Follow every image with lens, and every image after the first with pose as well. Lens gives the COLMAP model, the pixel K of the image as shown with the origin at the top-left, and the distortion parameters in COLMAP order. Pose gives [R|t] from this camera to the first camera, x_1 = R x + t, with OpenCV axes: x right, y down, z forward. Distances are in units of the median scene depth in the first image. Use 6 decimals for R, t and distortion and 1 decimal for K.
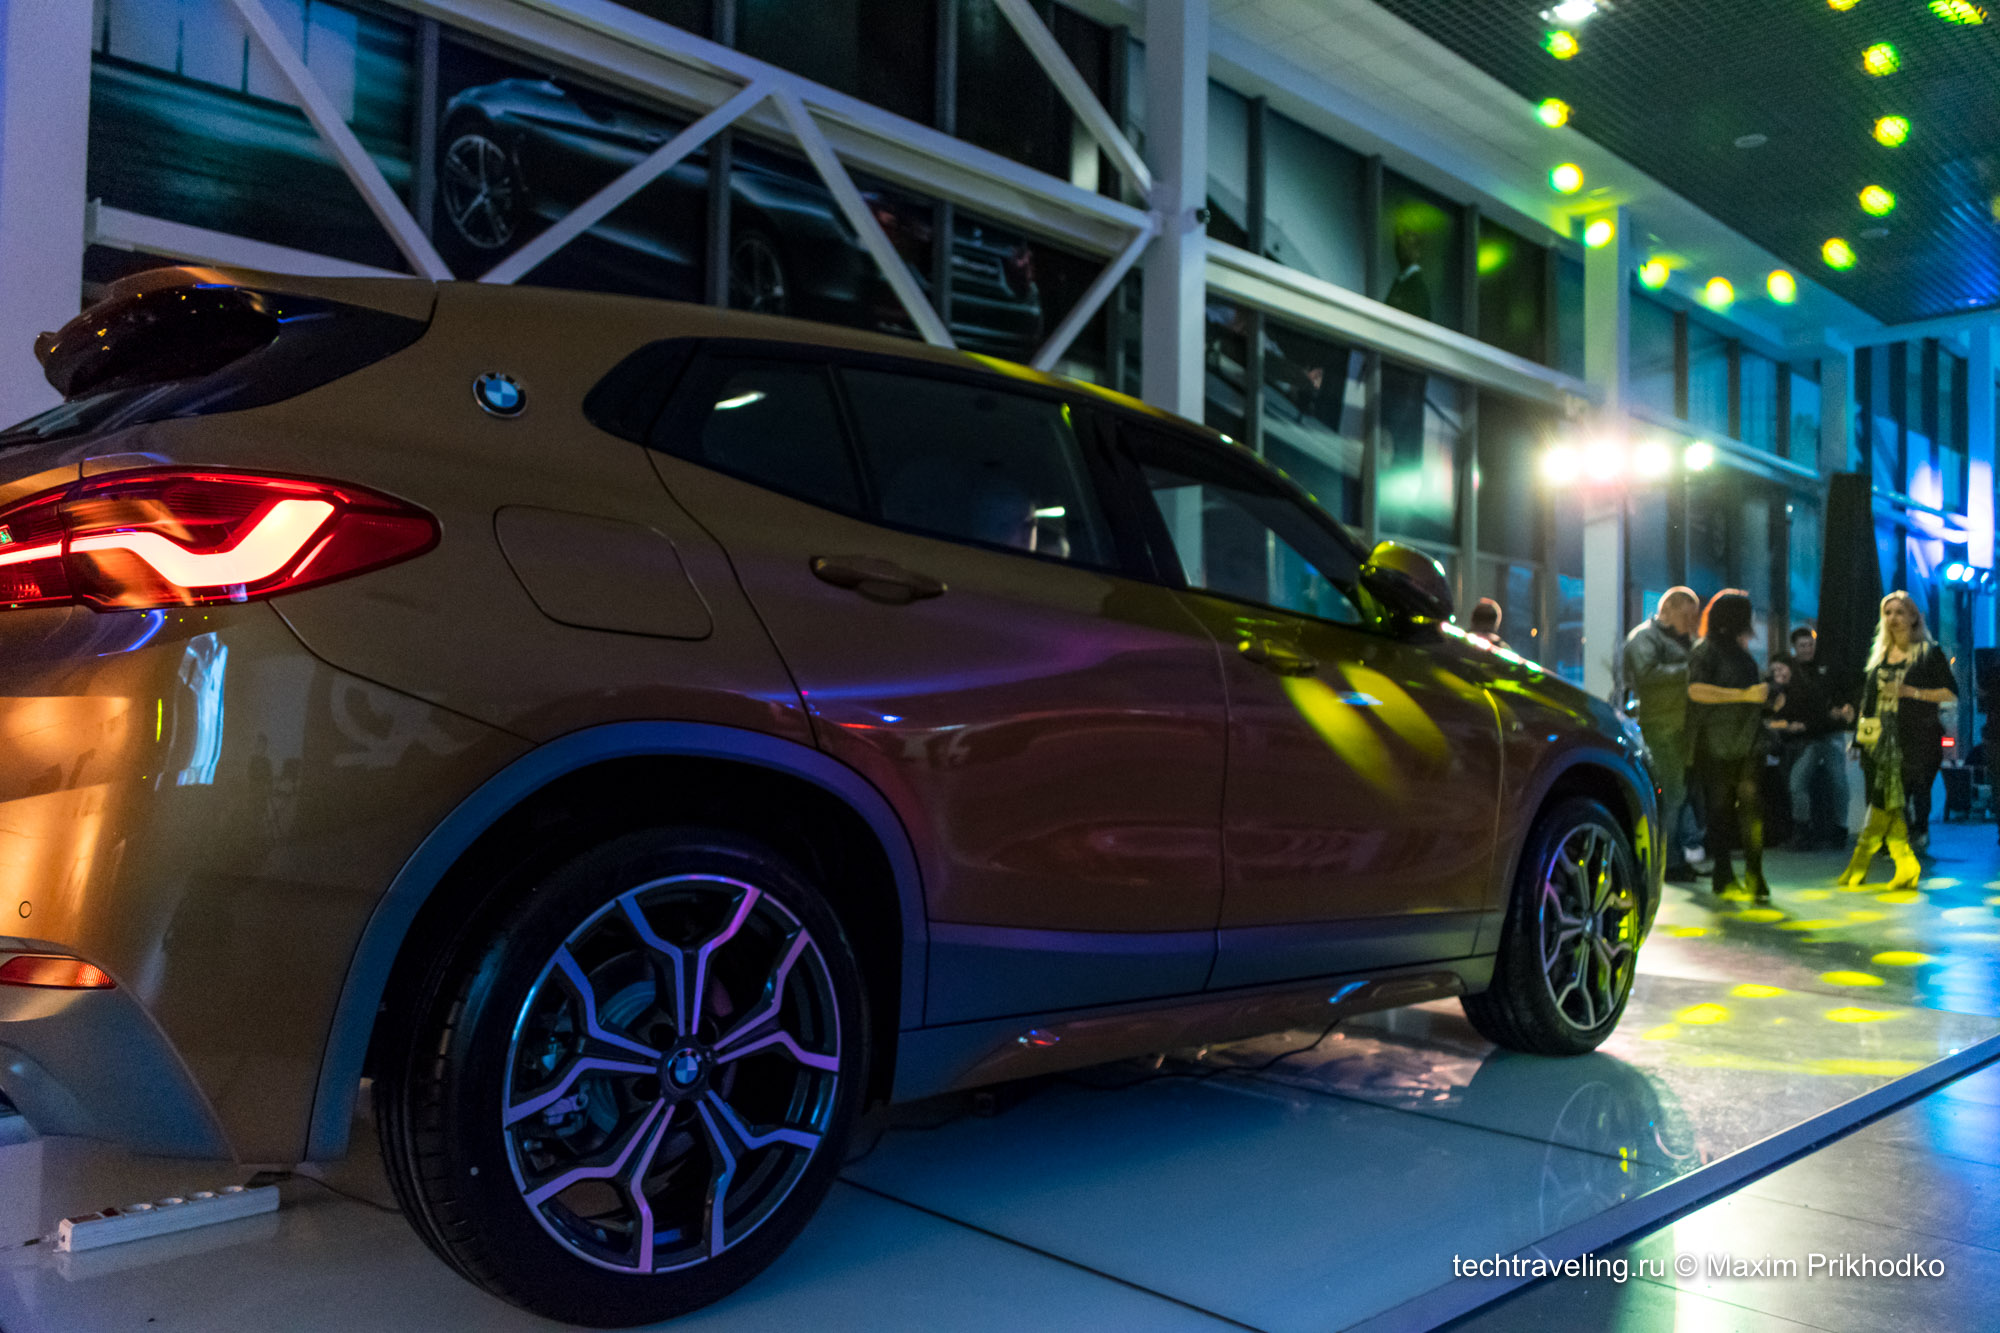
lens RADIAL K [[1489.2, 0, 1011.8], [0, 1489.2, 666.2], [0, 0, 1]] dist [-0.032097, 0.028840]
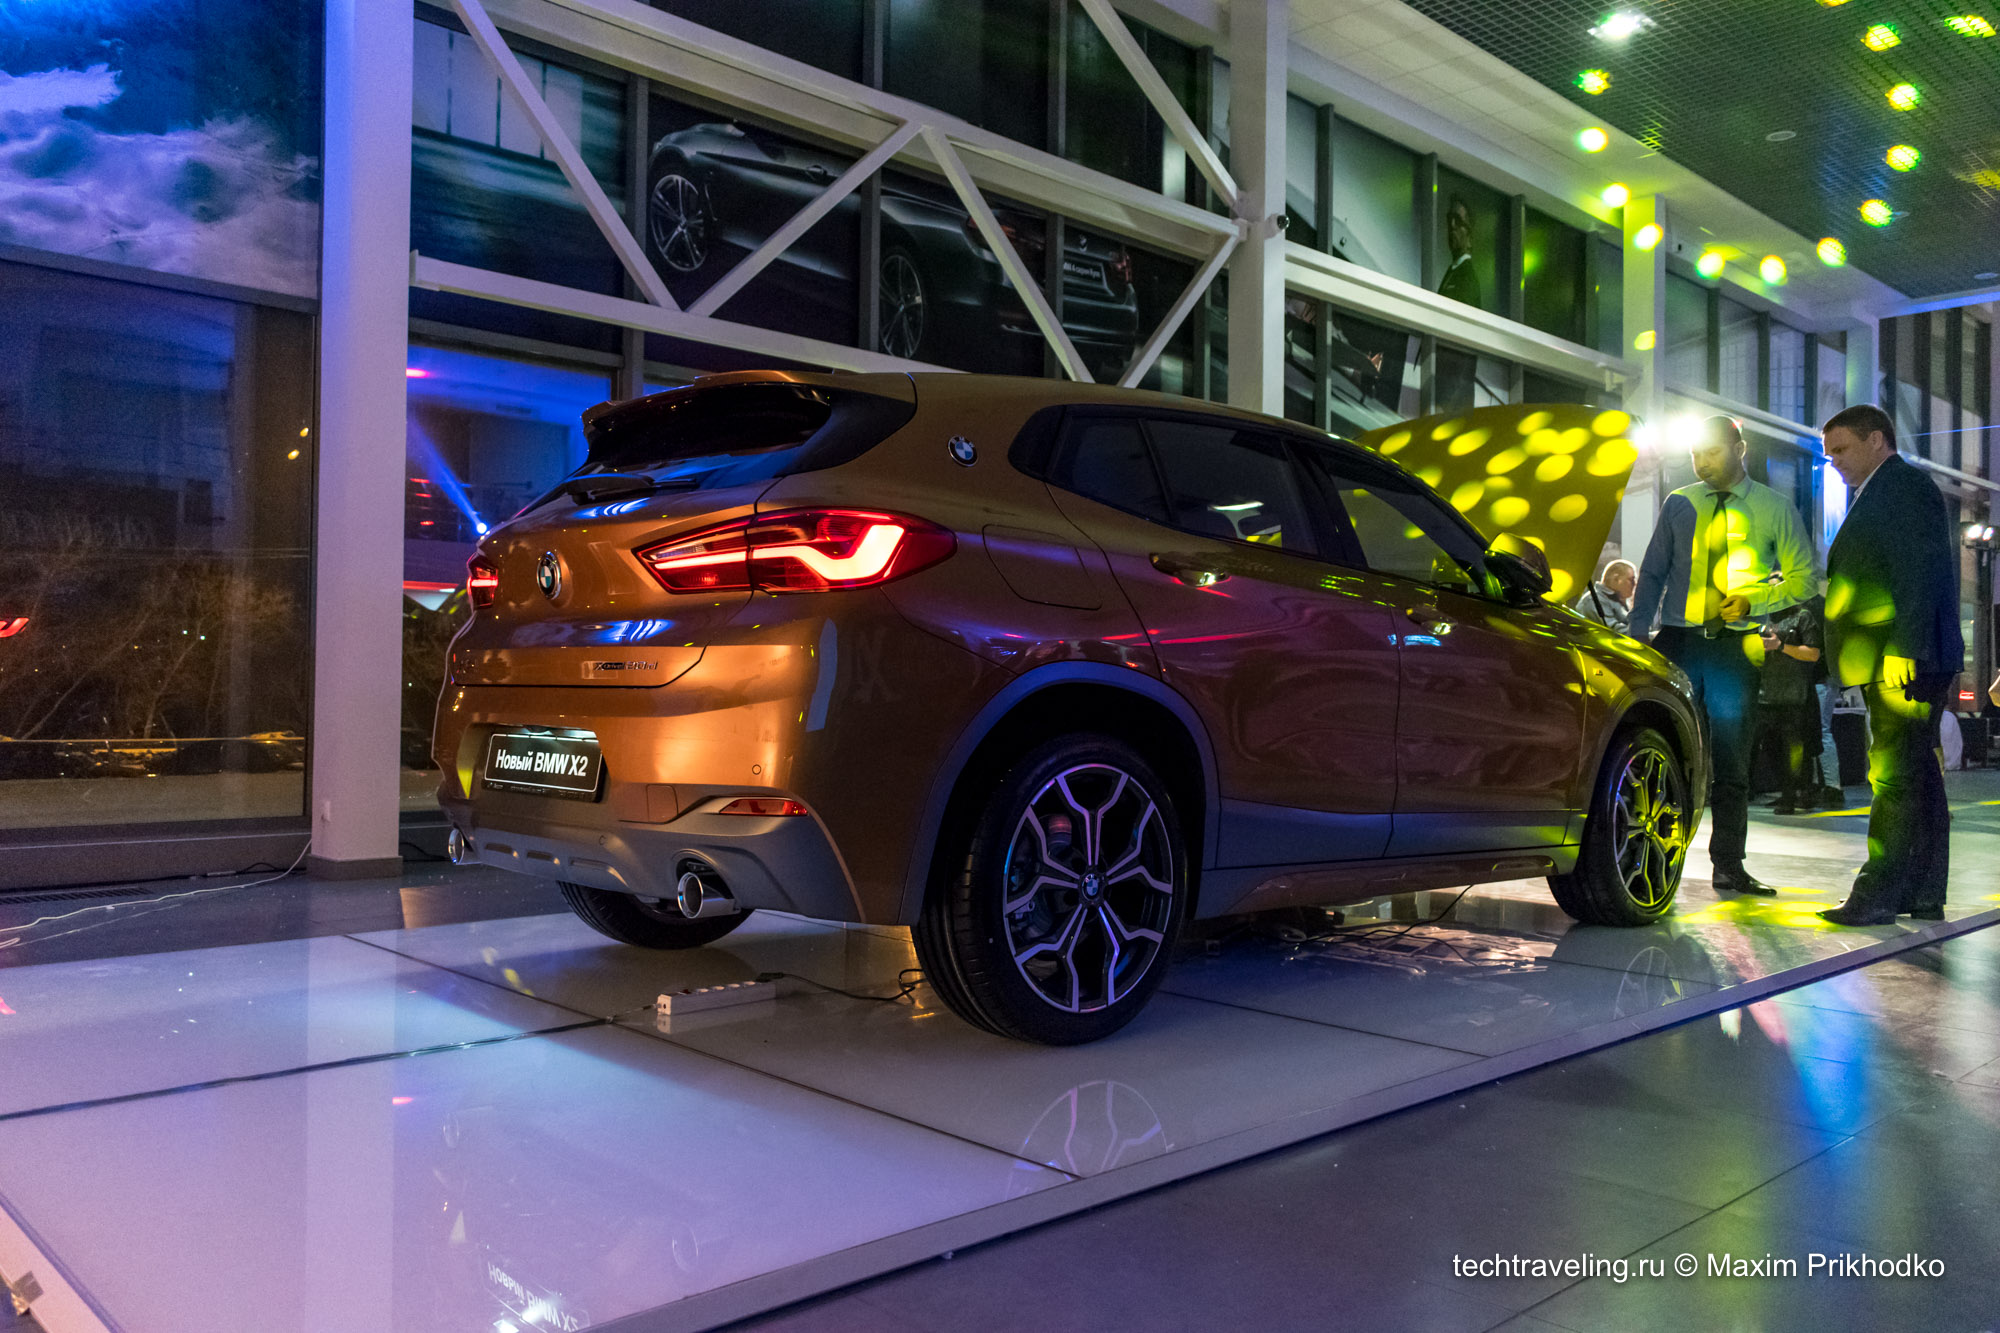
lens RADIAL K [[1489.2, 0, 1007.3], [0, 1489.2, 674.7], [0, 0, 1]] dist [-0.032097, 0.028840]
pose [[0.999842, -0.007326, -0.016202, -0.074445], [0.007812, 0.999516, 0.030128, 0.000588], [0.015974, -0.030250, 0.999415, -0.146873]]
